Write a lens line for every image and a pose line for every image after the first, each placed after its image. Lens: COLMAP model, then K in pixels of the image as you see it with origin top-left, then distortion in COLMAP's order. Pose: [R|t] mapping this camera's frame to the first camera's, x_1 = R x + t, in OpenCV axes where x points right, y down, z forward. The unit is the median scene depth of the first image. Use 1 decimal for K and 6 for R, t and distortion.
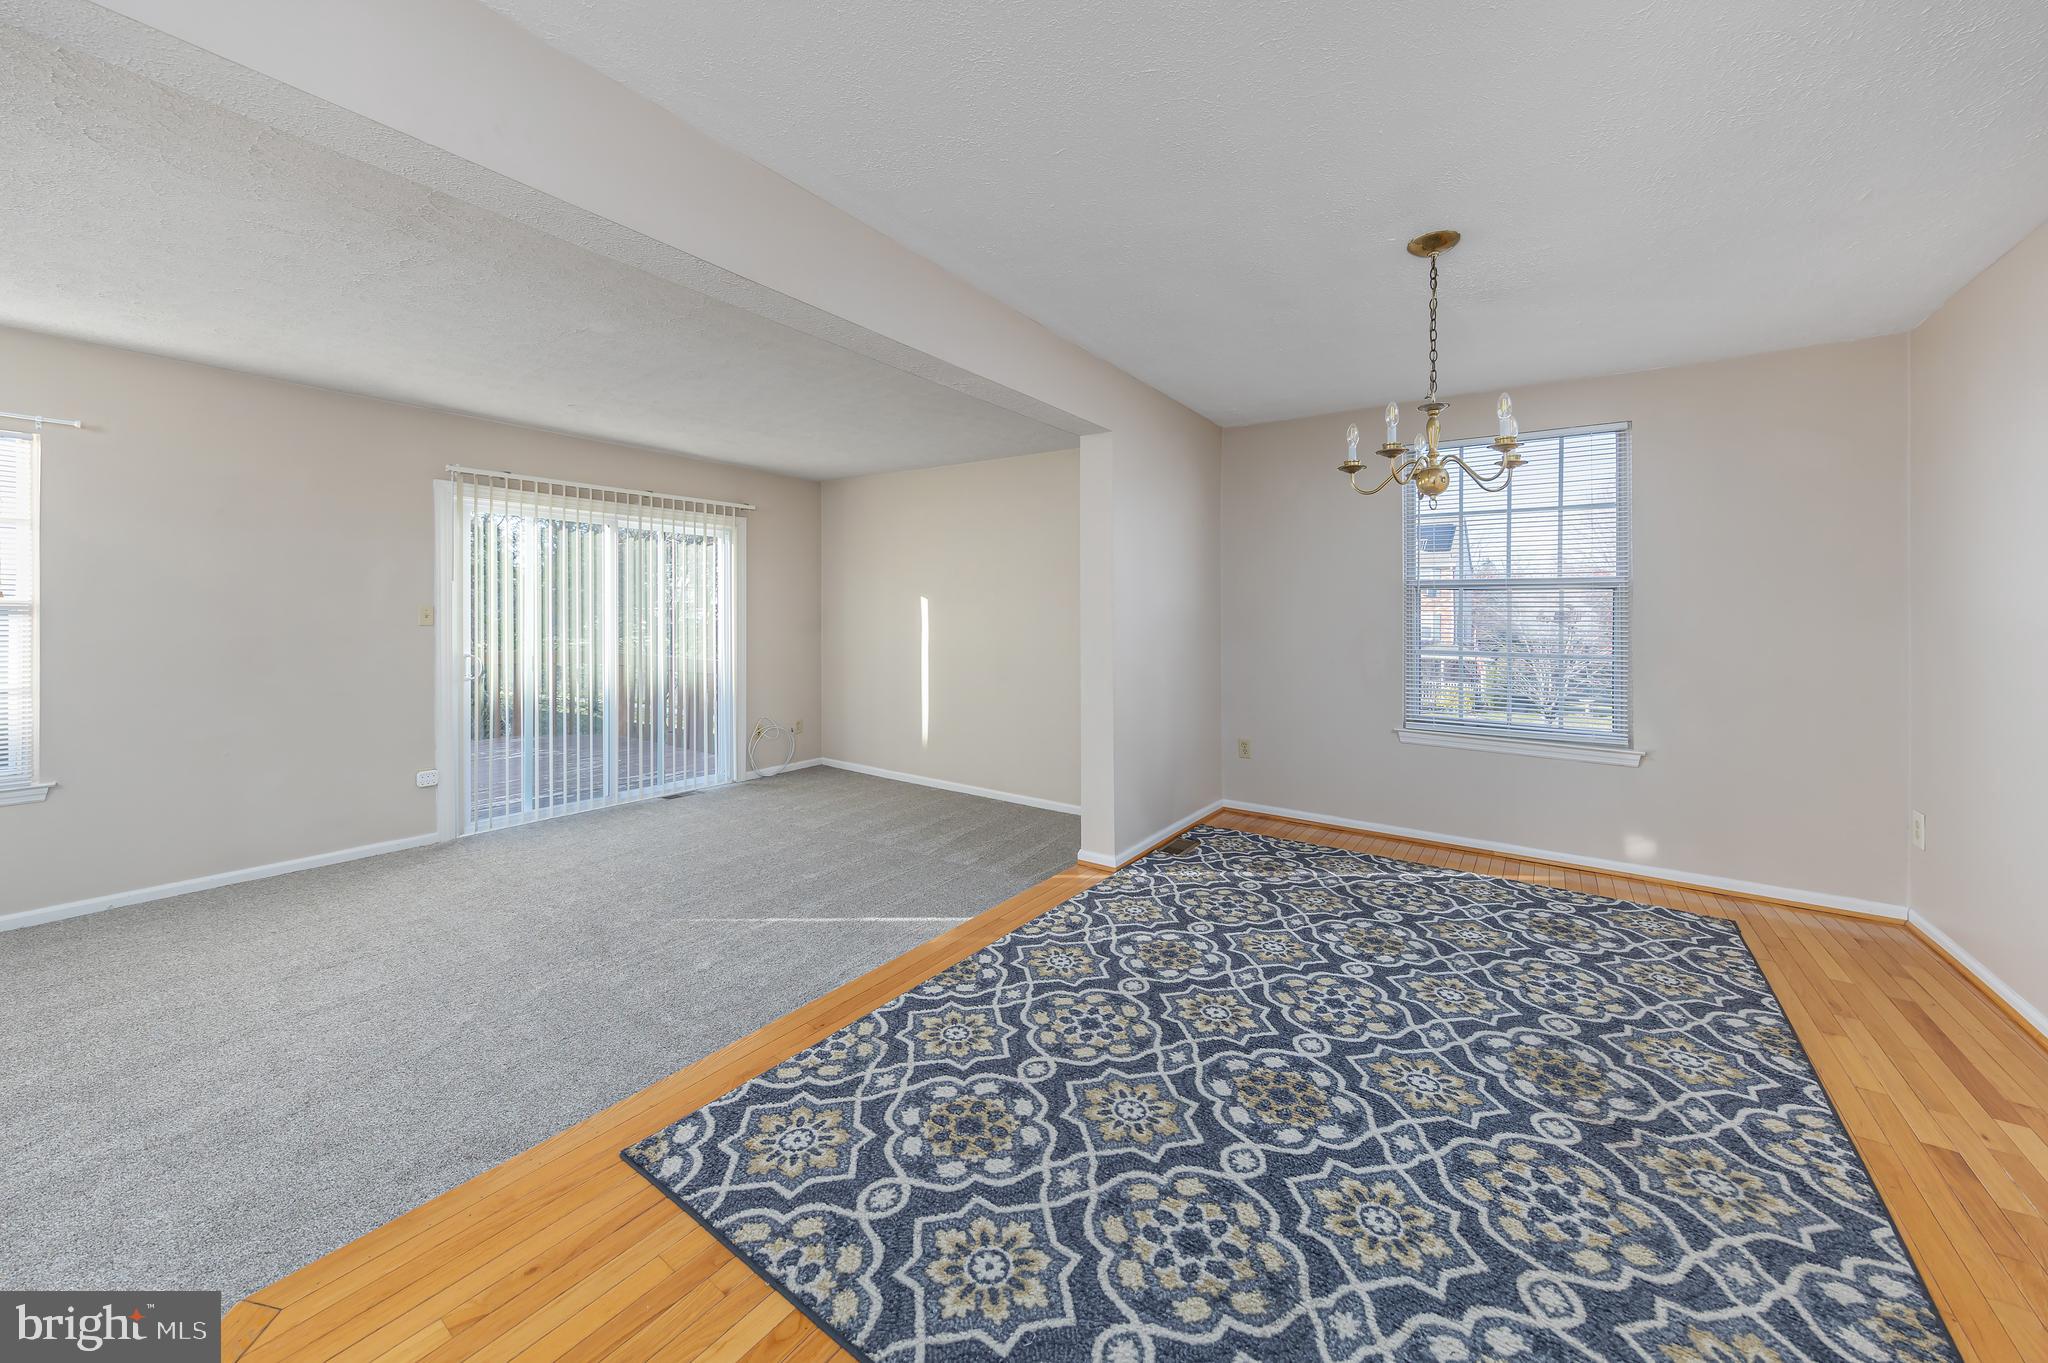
lens RADIAL K [[725.7, 0, 1025.7], [0, 725.7, 618.2], [0, 0, 1]] dist [-0.003329, -0.000271]
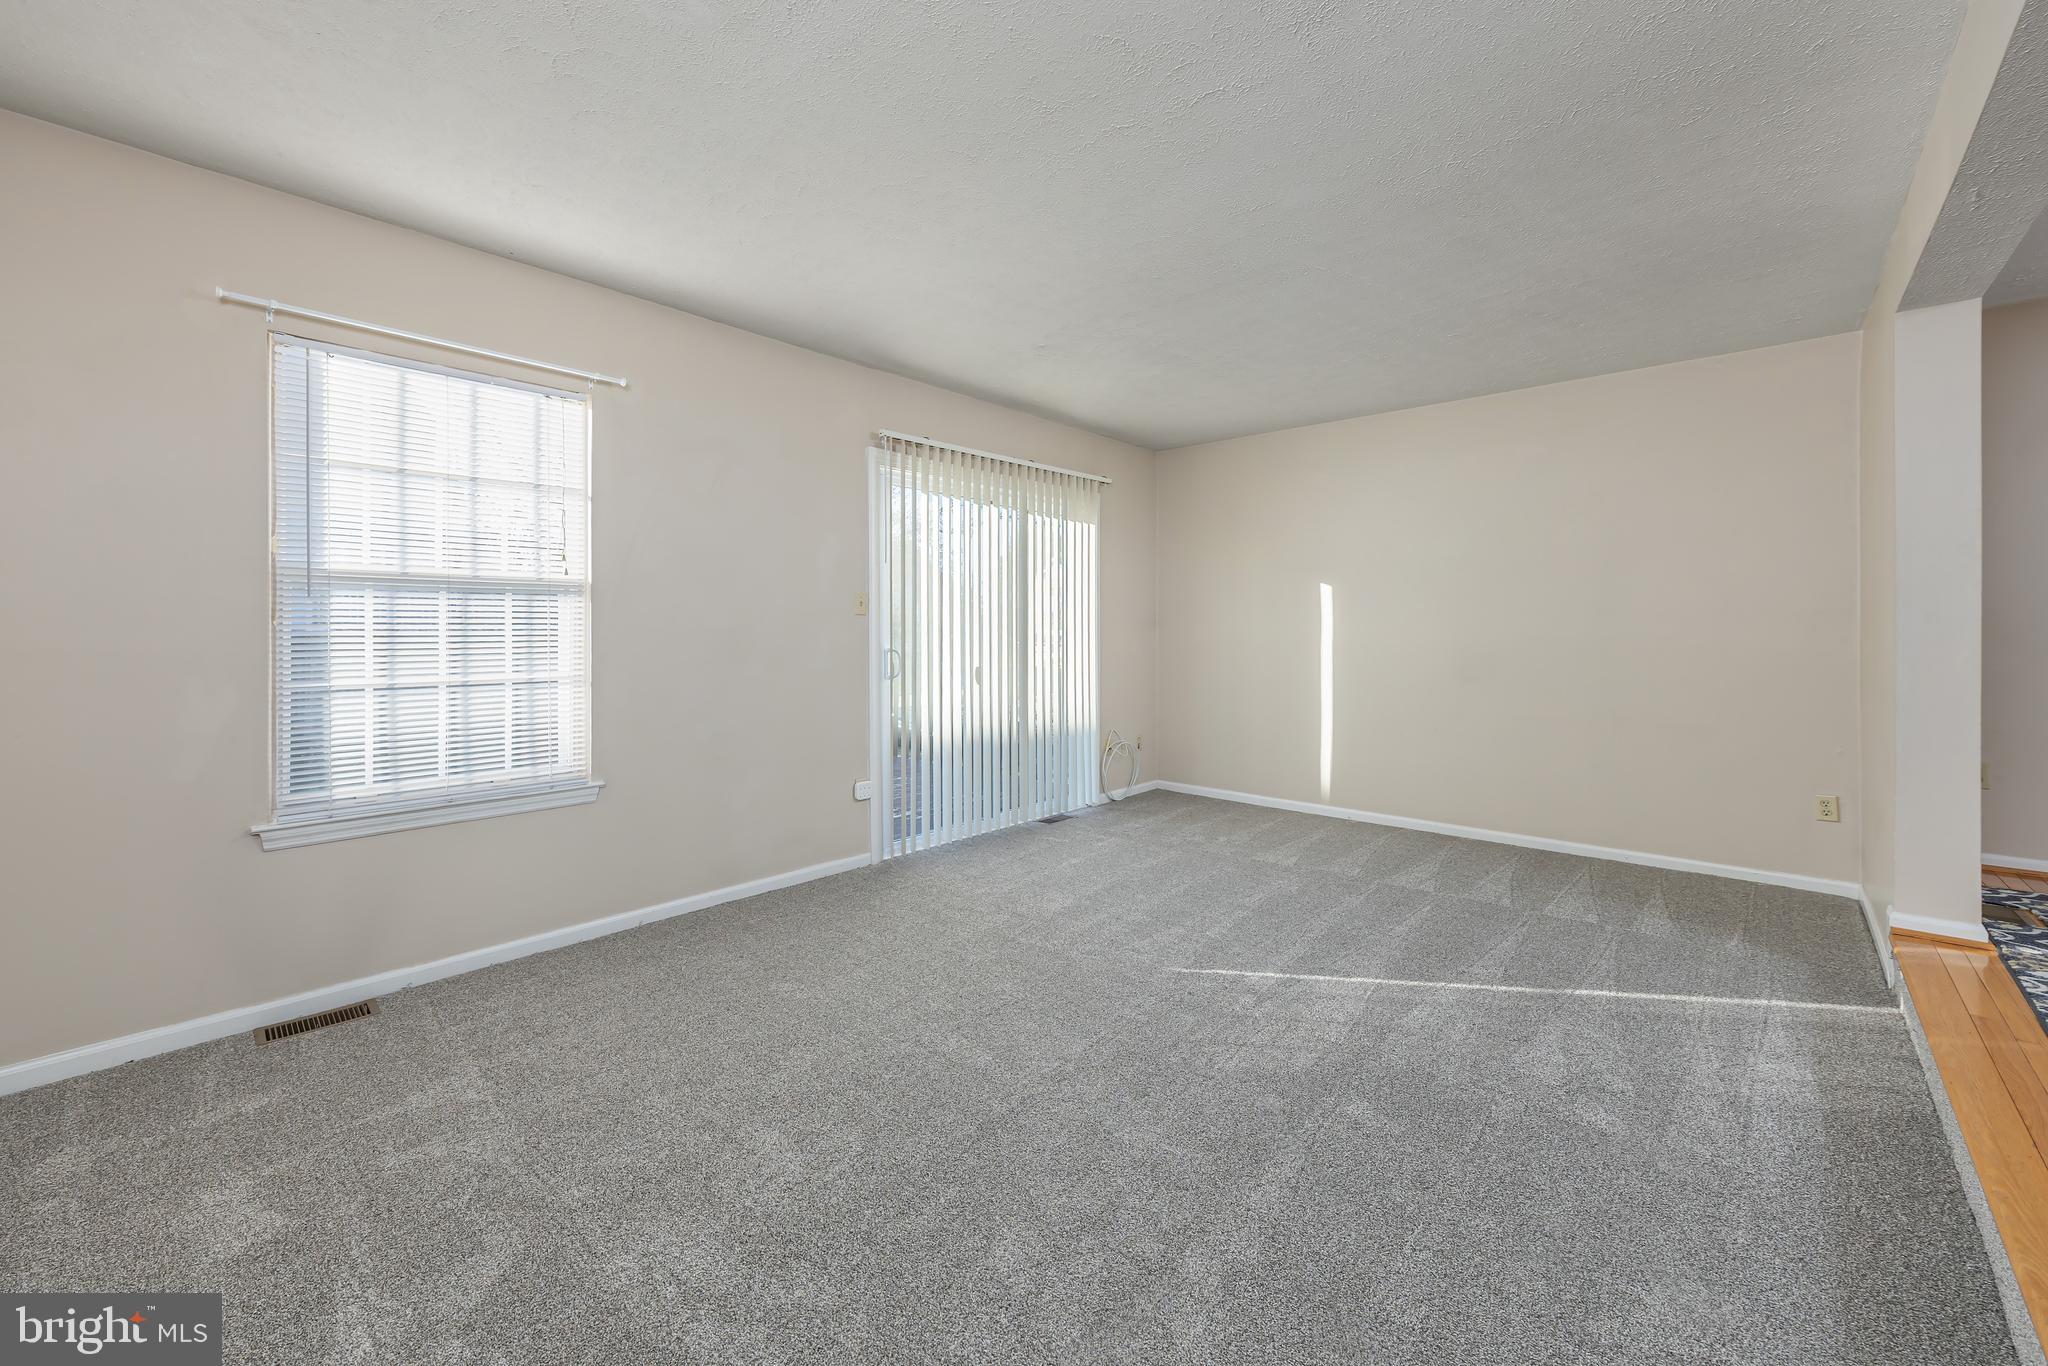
lens RADIAL K [[809.0, 0, 951.7], [0, 809.0, 627.2], [0, 0, 1]] dist [-0.002524, -0.000024]
pose [[0.987325, -0.003447, -0.158676, -0.566578], [0.002398, 0.999974, -0.006804, 0.032405], [0.158696, 0.006338, 0.987307, 0.055232]]
